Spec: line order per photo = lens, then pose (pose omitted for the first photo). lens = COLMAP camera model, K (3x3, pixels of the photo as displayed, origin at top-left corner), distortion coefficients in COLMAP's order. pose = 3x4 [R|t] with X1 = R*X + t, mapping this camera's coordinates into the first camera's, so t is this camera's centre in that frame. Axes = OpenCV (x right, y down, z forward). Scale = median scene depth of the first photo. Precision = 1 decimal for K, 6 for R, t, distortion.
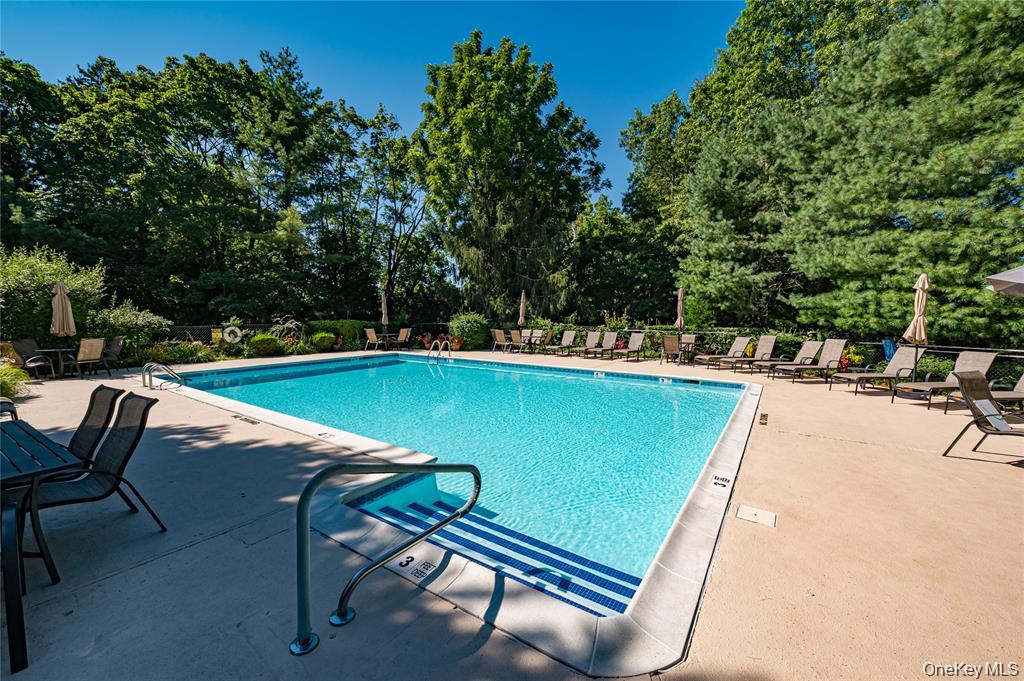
lens RADIAL K [[398.3, 0, 507.6], [0, 398.3, 339.9], [0, 0, 1]] dist [-0.008820, -0.000117]
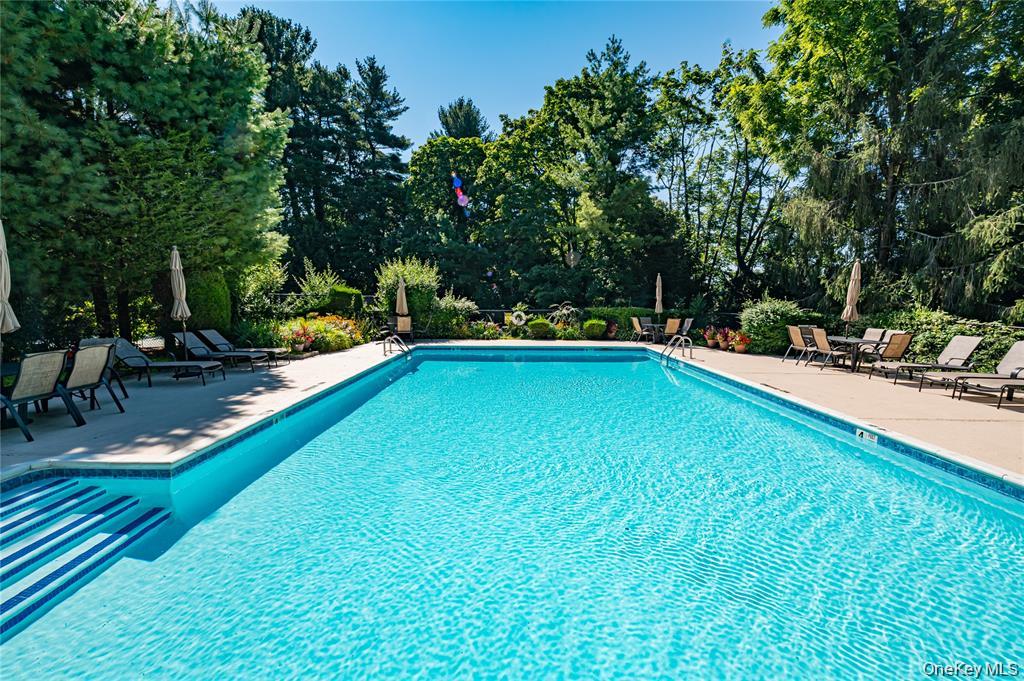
lens RADIAL K [[398.3, 0, 507.6], [0, 398.3, 339.9], [0, 0, 1]] dist [-0.008820, -0.000117]
pose [[0.568622, 0.080614, -0.818639, 0.234946], [-0.053864, 0.996700, 0.060735, -0.017259], [0.820833, 0.009559, 0.571088, 0.275456]]
